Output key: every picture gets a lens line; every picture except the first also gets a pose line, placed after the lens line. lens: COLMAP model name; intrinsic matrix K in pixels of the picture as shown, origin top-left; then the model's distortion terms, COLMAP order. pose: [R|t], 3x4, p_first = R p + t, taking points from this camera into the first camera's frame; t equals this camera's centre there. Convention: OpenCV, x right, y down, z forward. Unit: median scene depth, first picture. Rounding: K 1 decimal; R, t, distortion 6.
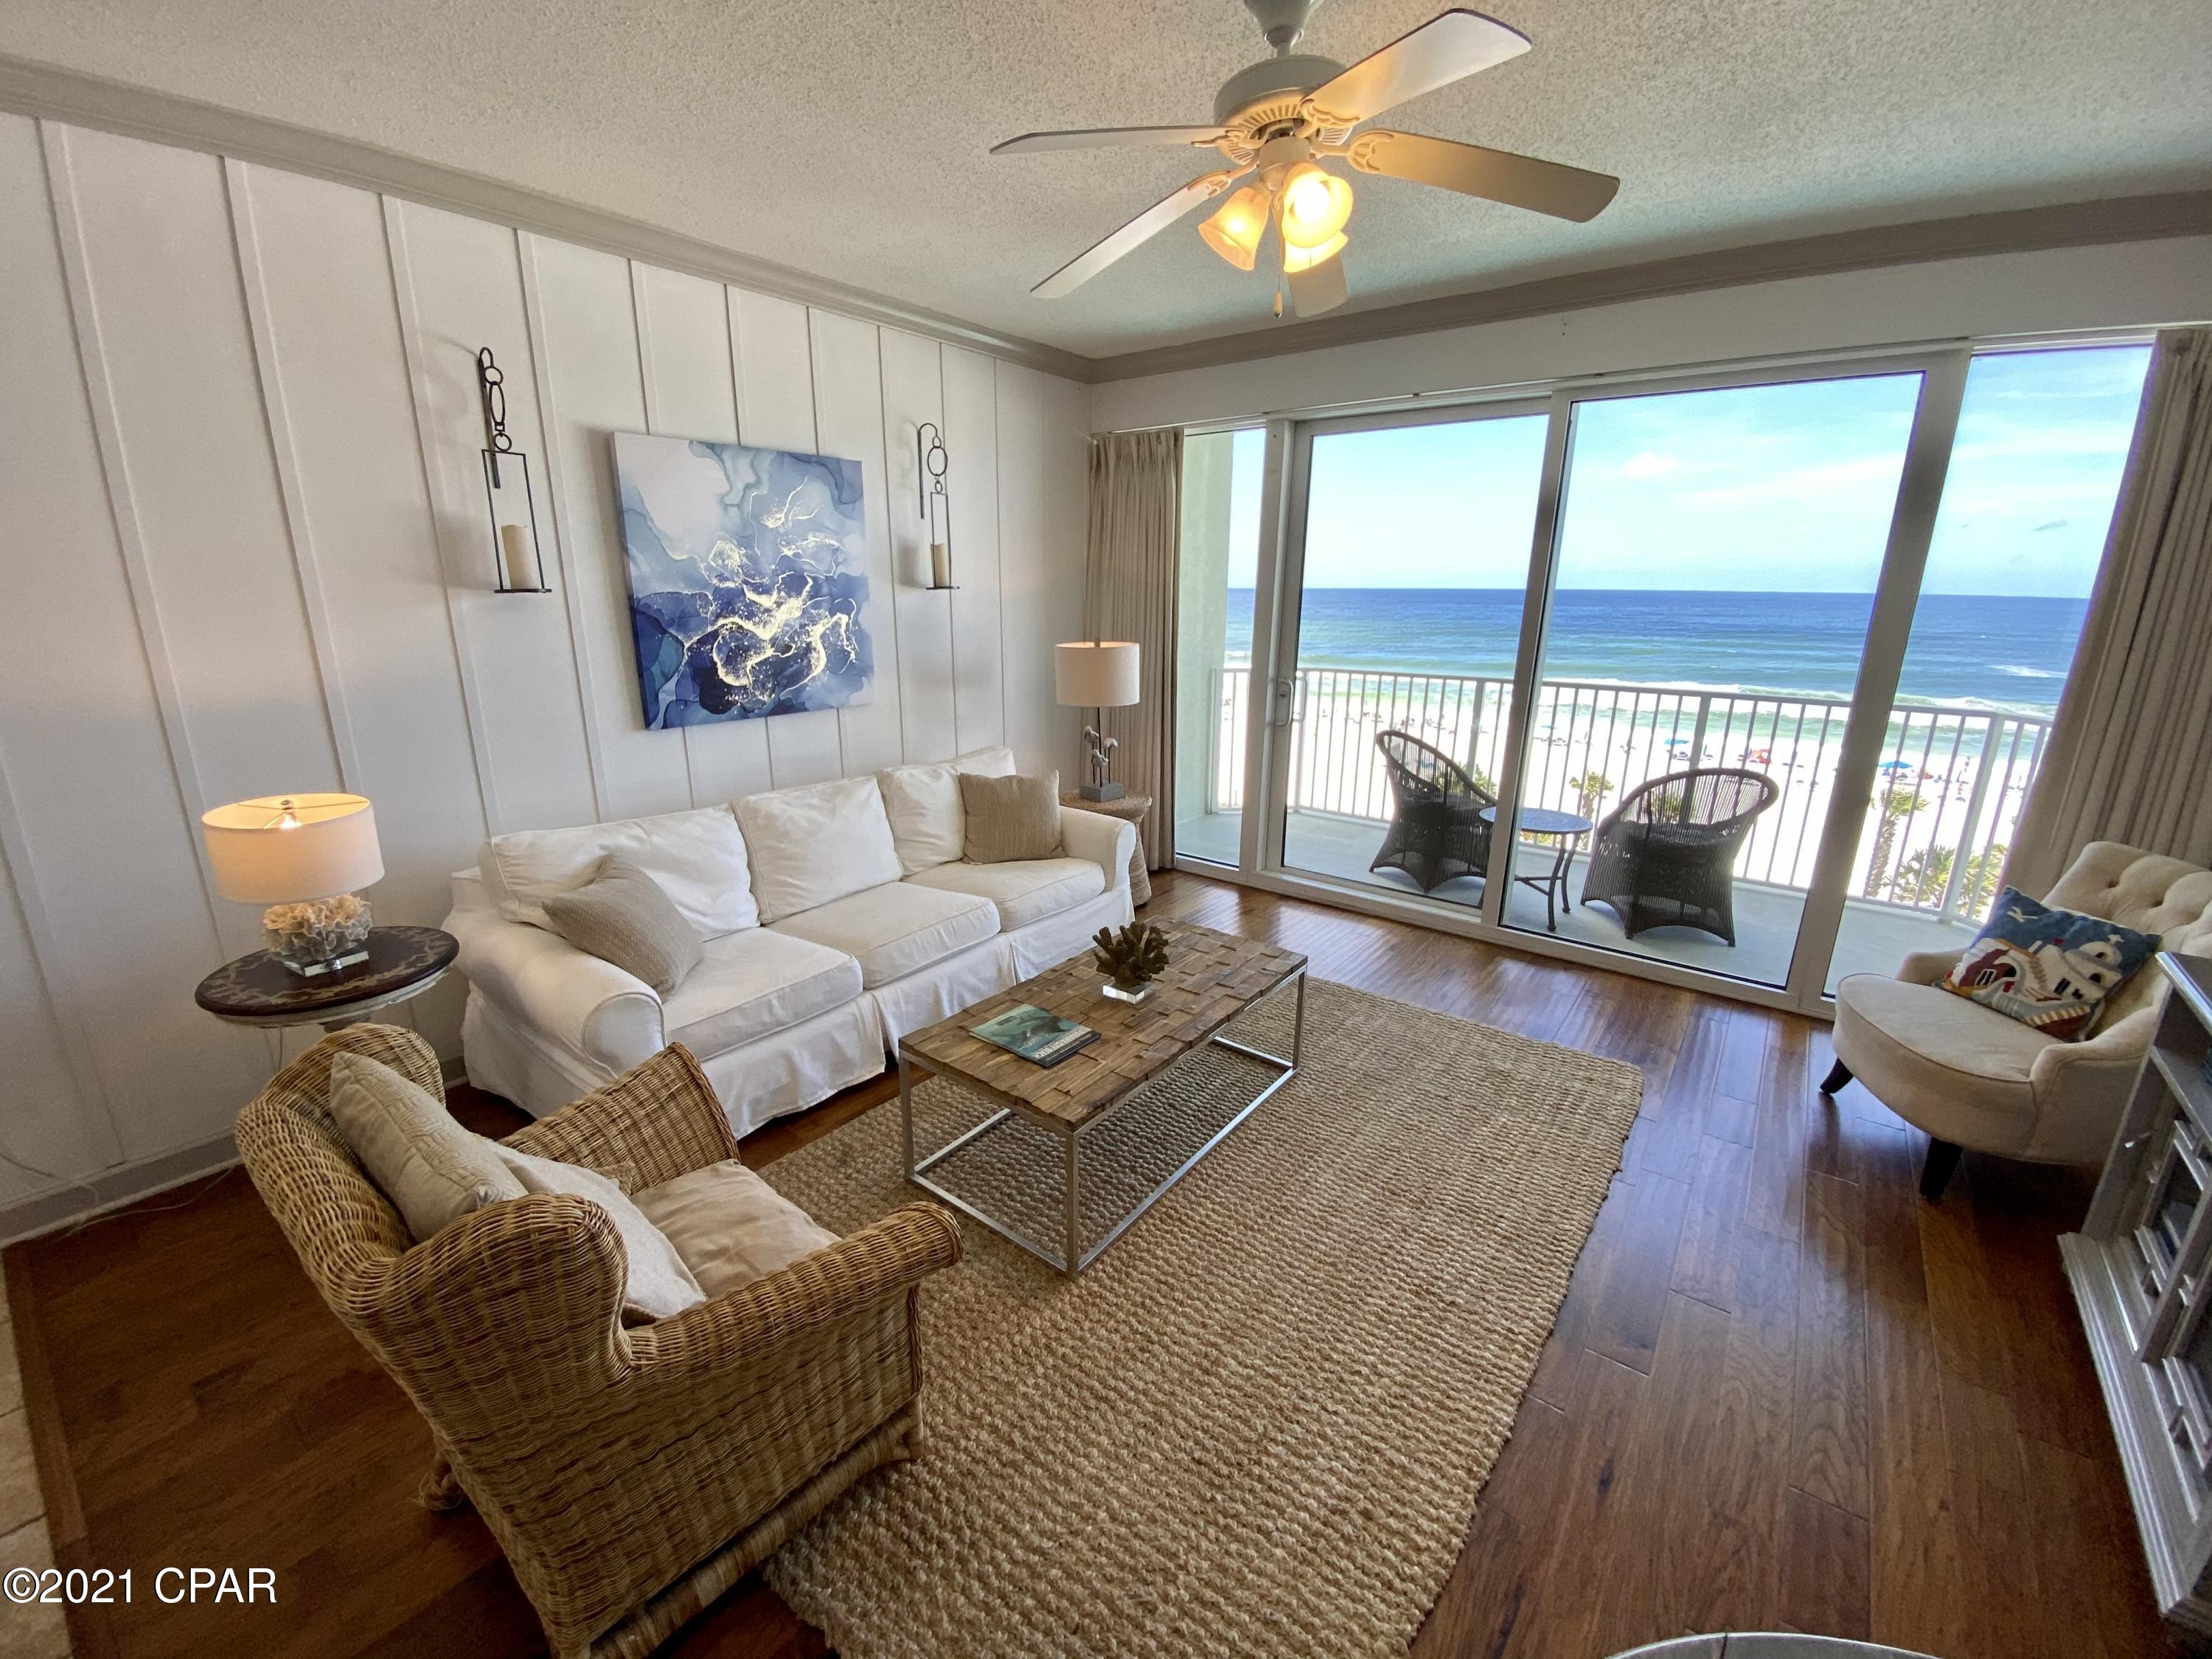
lens RADIAL K [[892.4, 0, 1106.0], [0, 892.4, 829.5], [0, 0, 1]] dist [0.025226, -0.024686]
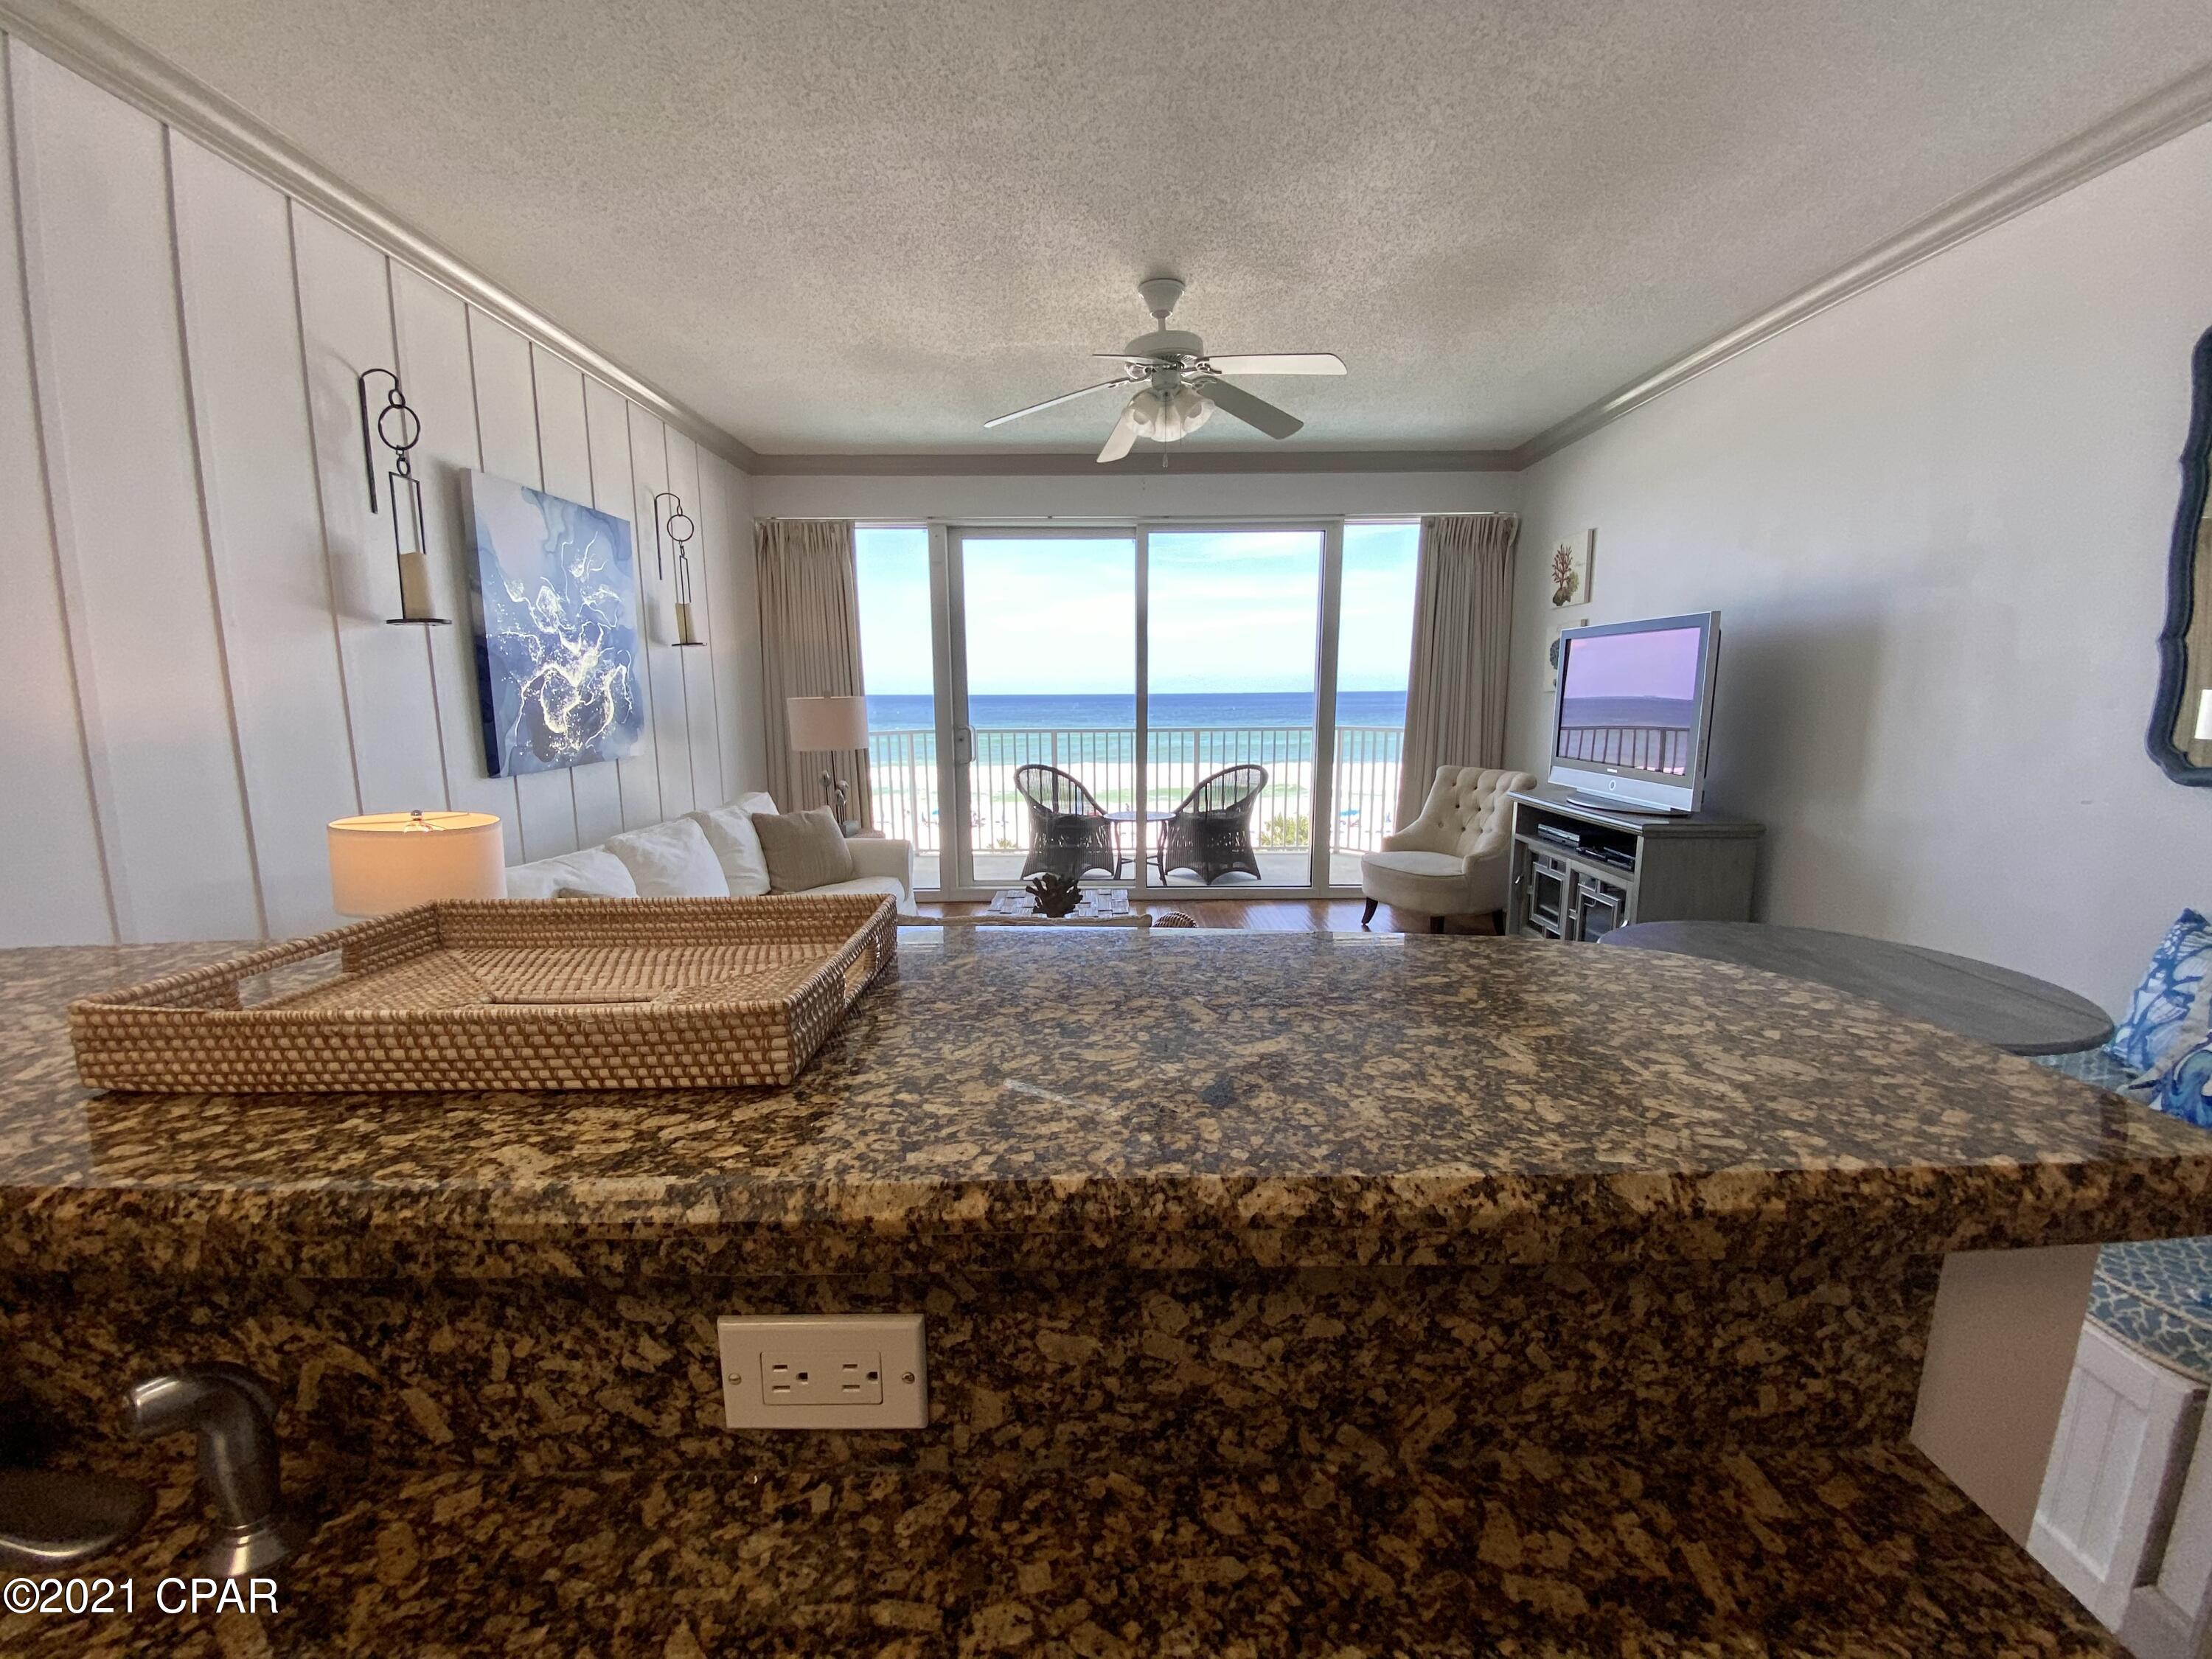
lens RADIAL K [[897.1, 0, 1106.0], [0, 897.1, 829.5], [0, 0, 1]] dist [0.024131, -0.025233]
pose [[0.789767, -0.107541, 0.603907, -0.624121], [0.175031, 0.983090, -0.053835, 0.112889], [-0.587905, 0.148220, 0.795235, -0.123075]]
